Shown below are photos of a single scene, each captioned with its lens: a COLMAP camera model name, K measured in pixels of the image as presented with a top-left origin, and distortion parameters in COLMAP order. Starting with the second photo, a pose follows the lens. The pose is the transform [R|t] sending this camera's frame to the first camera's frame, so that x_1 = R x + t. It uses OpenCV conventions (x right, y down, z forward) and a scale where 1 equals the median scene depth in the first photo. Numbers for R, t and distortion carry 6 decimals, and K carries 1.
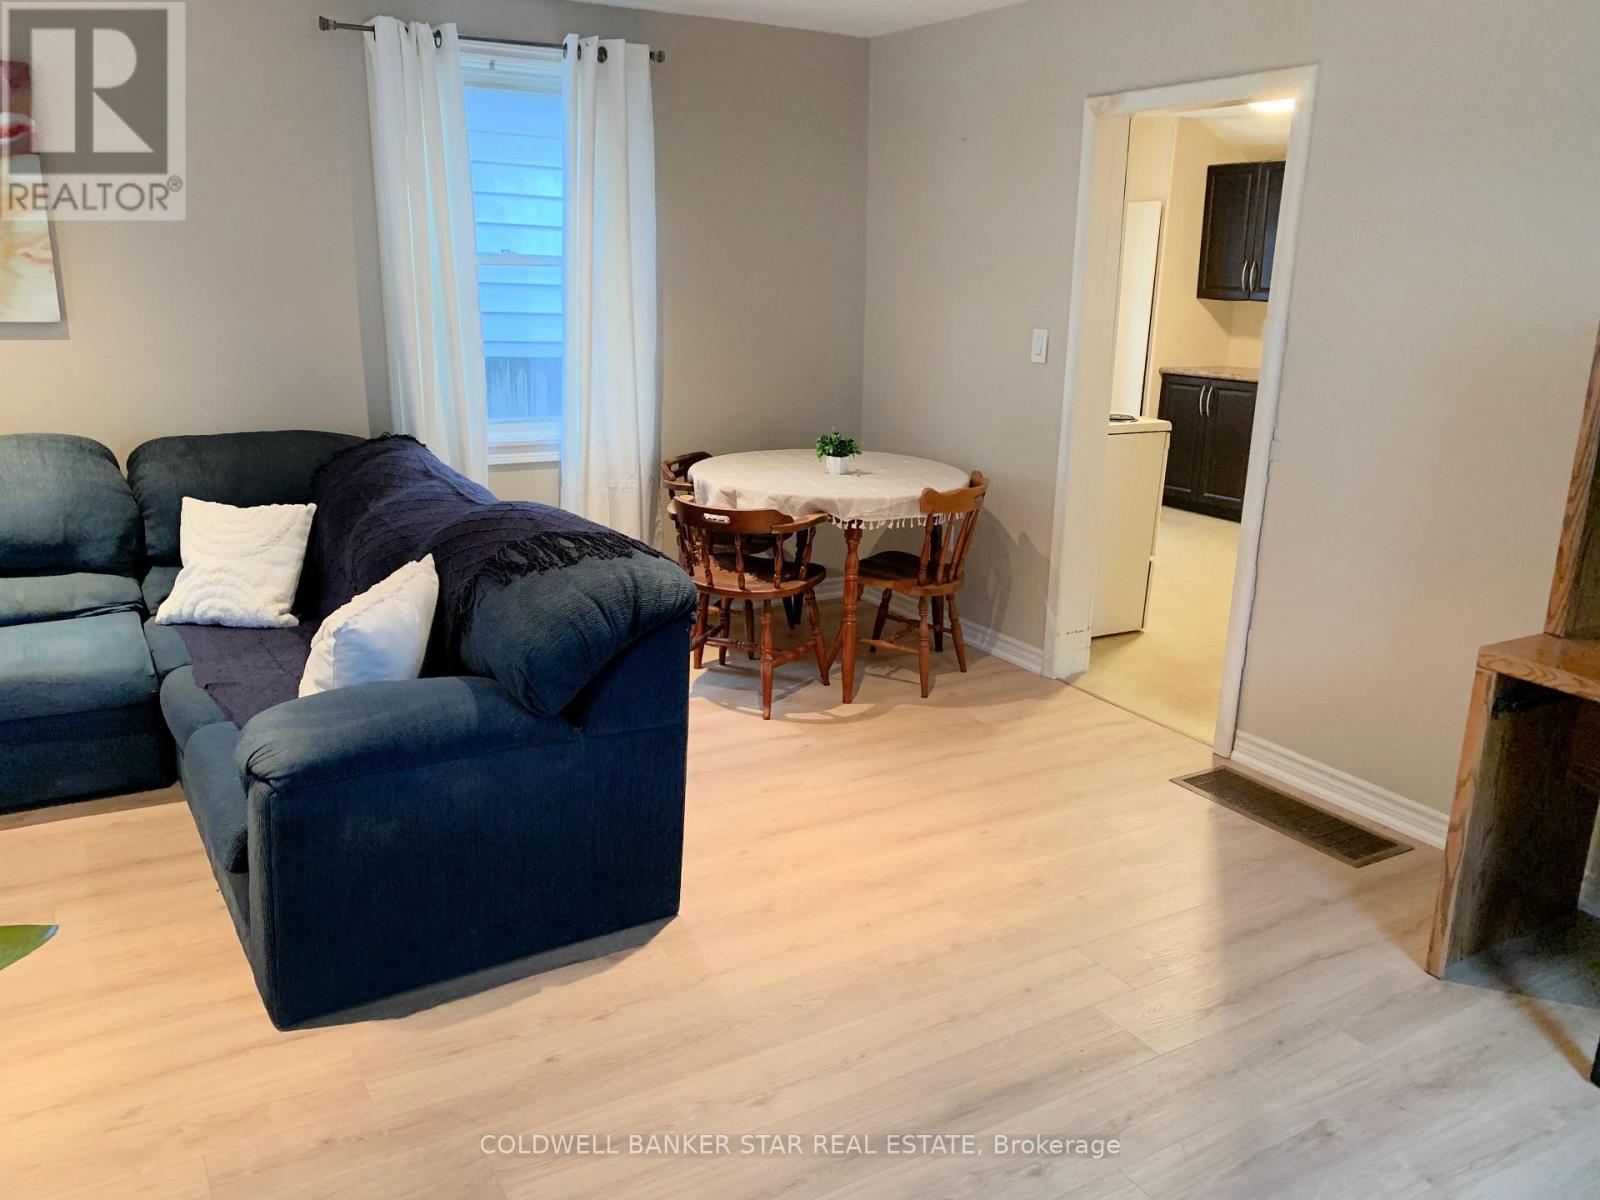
lens RADIAL K [[1230.4, 0, 798.0], [0, 1230.4, 596.7], [0, 0, 1]] dist [0.076775, -0.088784]
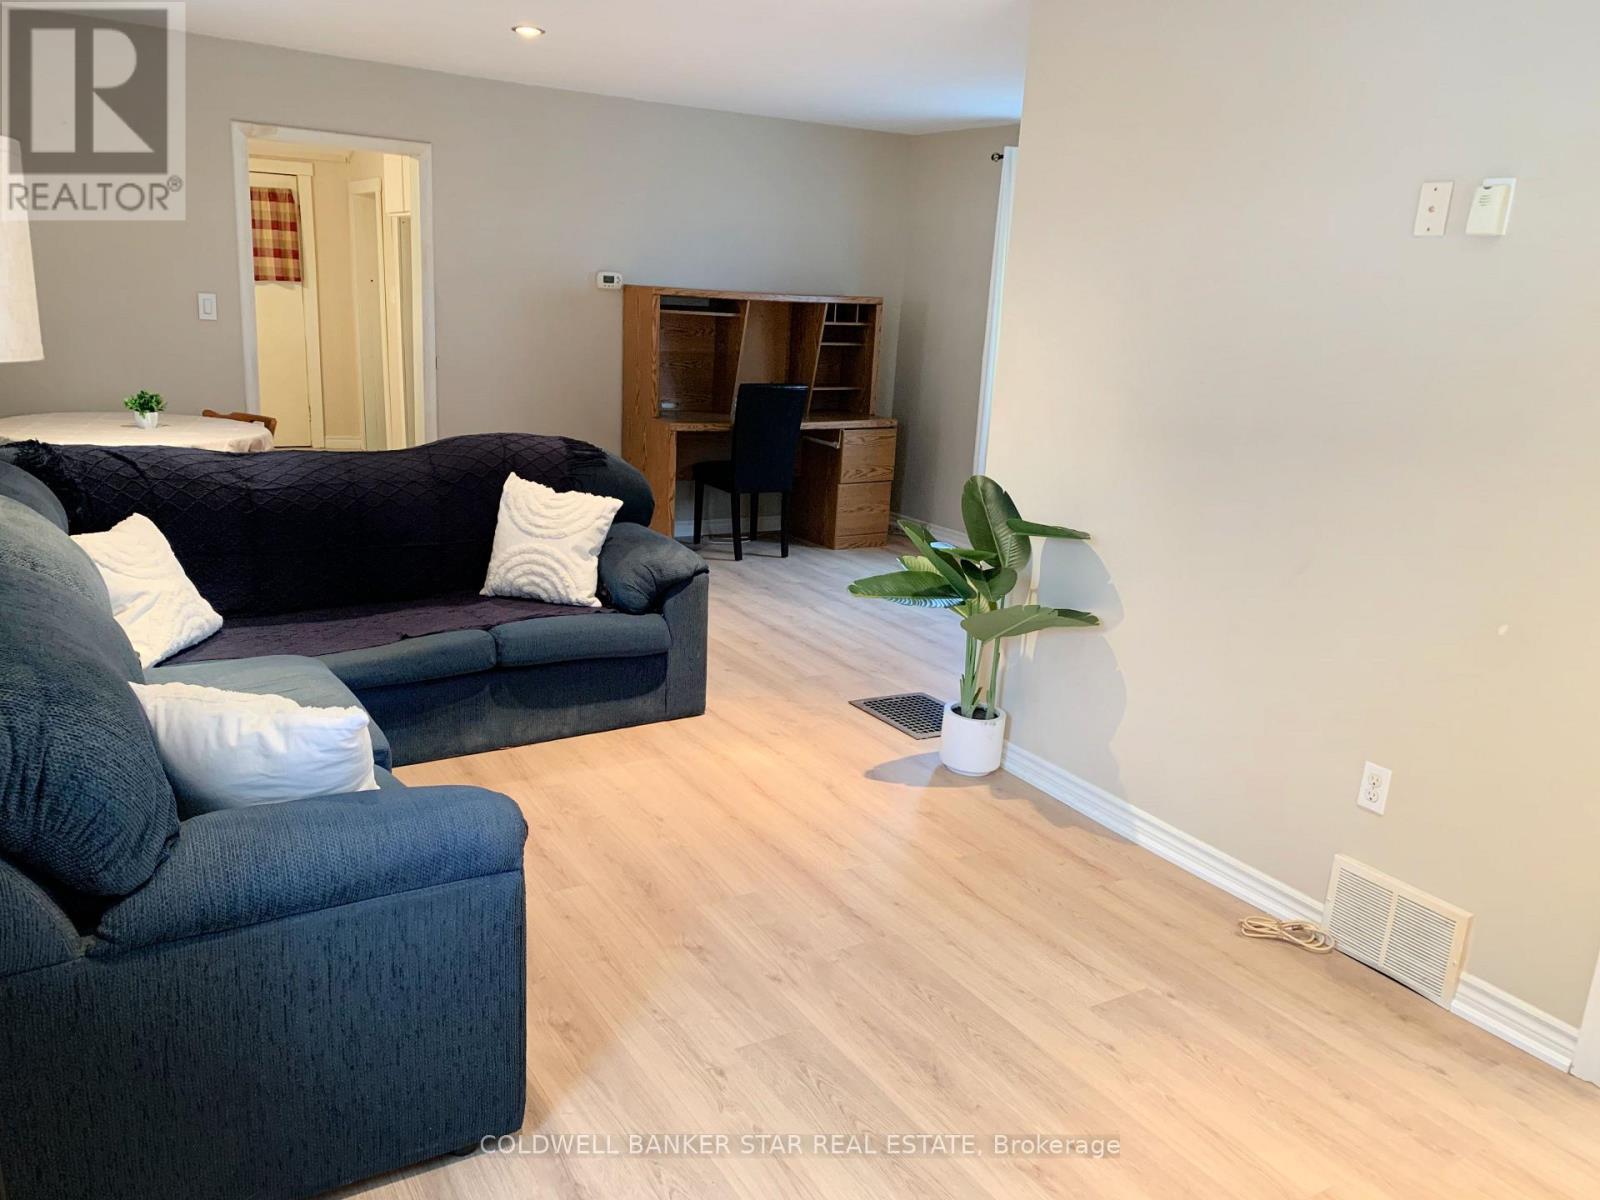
lens RADIAL K [[1230.4, 0, 798.0], [0, 1230.4, 596.7], [0, 0, 1]] dist [0.076775, -0.088784]
pose [[-0.012897, -0.278313, 0.960404, -1.956558], [0.201627, 0.940031, 0.275116, -0.264852], [-0.979378, 0.197191, 0.043992, 0.700491]]
